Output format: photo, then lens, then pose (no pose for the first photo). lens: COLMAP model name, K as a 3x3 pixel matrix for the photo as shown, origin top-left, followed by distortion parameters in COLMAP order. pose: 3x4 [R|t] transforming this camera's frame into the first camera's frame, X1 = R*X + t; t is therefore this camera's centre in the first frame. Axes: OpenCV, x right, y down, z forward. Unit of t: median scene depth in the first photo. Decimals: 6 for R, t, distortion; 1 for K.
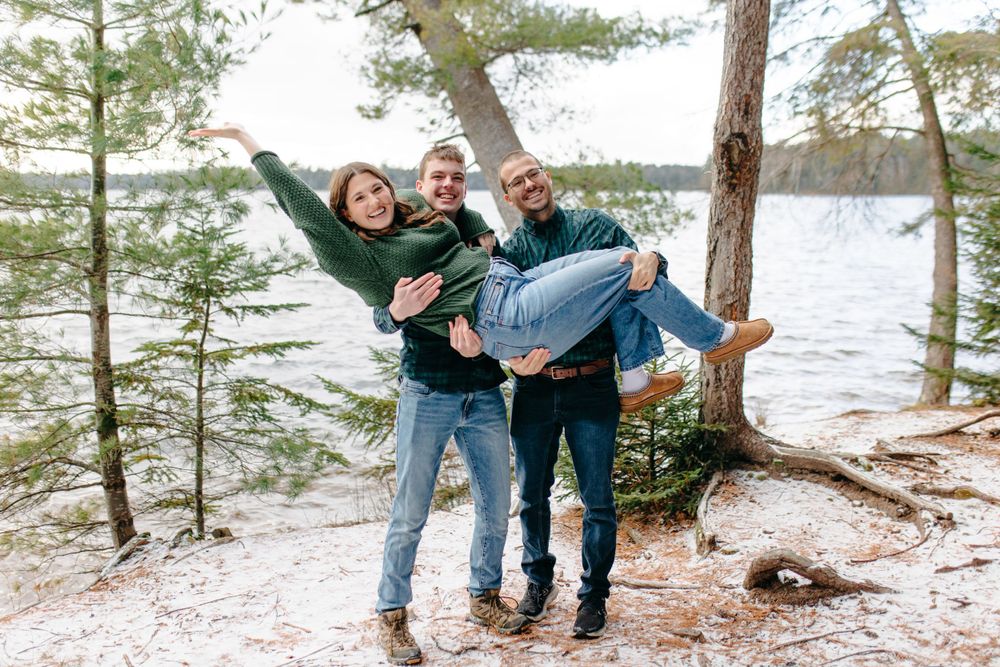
lens RADIAL K [[957.3, 0, 475.8], [0, 957.3, 311.0], [0, 0, 1]] dist [-0.001620, 0.001511]
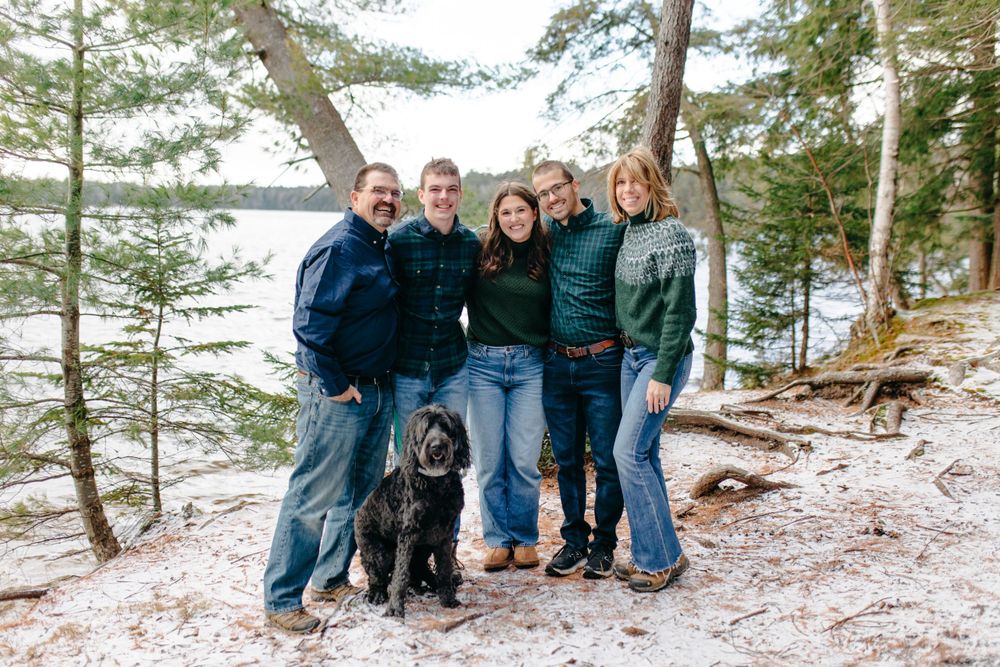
lens RADIAL K [[961.0, 0, 486.2], [0, 961.0, 315.4], [0, 0, 1]] dist [-0.008257, 0.017929]
pose [[0.952810, -0.004405, 0.303535, -0.309228], [0.009884, 0.999815, -0.016517, 0.029513], [-0.303406, 0.018738, 0.952677, -0.182257]]
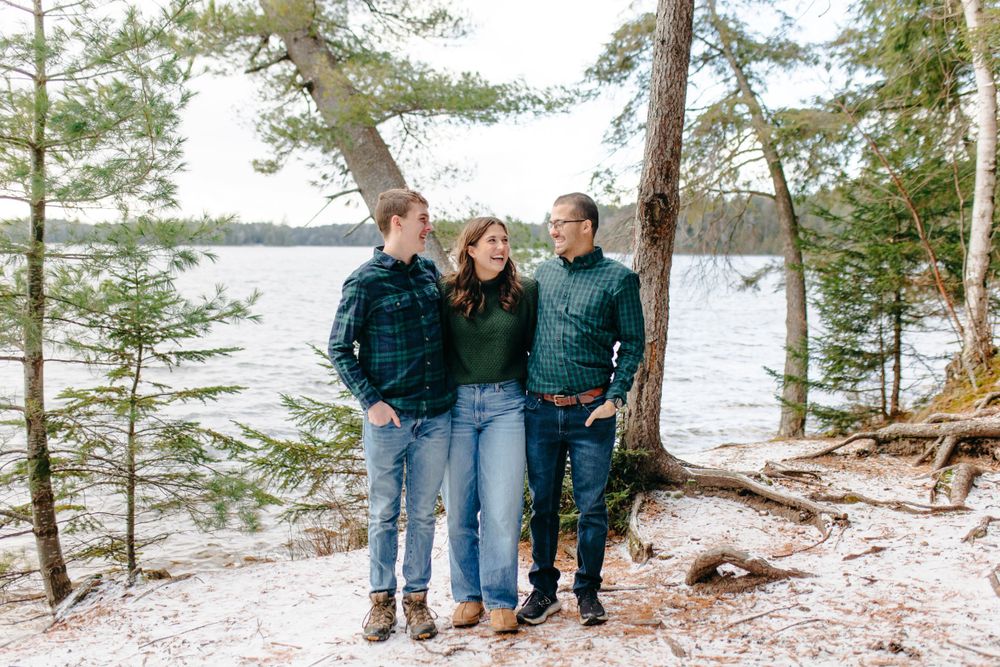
lens RADIAL K [[961.0, 0, 486.2], [0, 961.0, 315.4], [0, 0, 1]] dist [-0.008257, 0.017929]
pose [[0.984586, -0.002652, 0.174880, -0.114526], [0.012028, 0.998545, -0.052574, 0.016413], [-0.174486, 0.053867, 0.983185, -0.082754]]
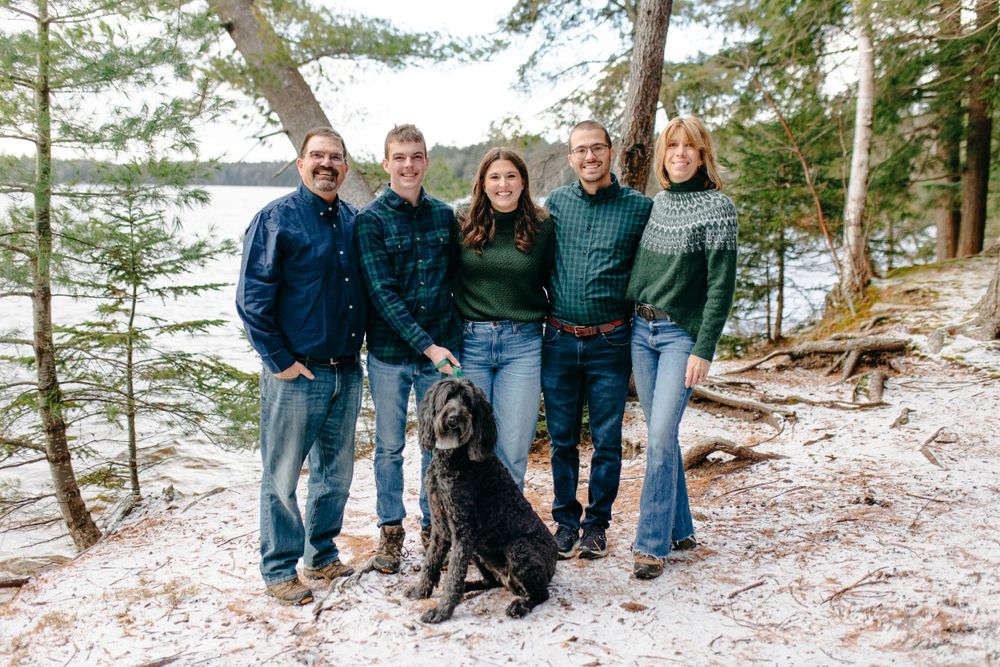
lens RADIAL K [[961.0, 0, 486.2], [0, 961.0, 315.4], [0, 0, 1]] dist [-0.008257, 0.017929]
pose [[0.941777, -0.026747, 0.335171, -0.322855], [0.024404, 0.999639, 0.011201, 0.027706], [-0.335350, -0.002370, 0.942091, -0.163902]]
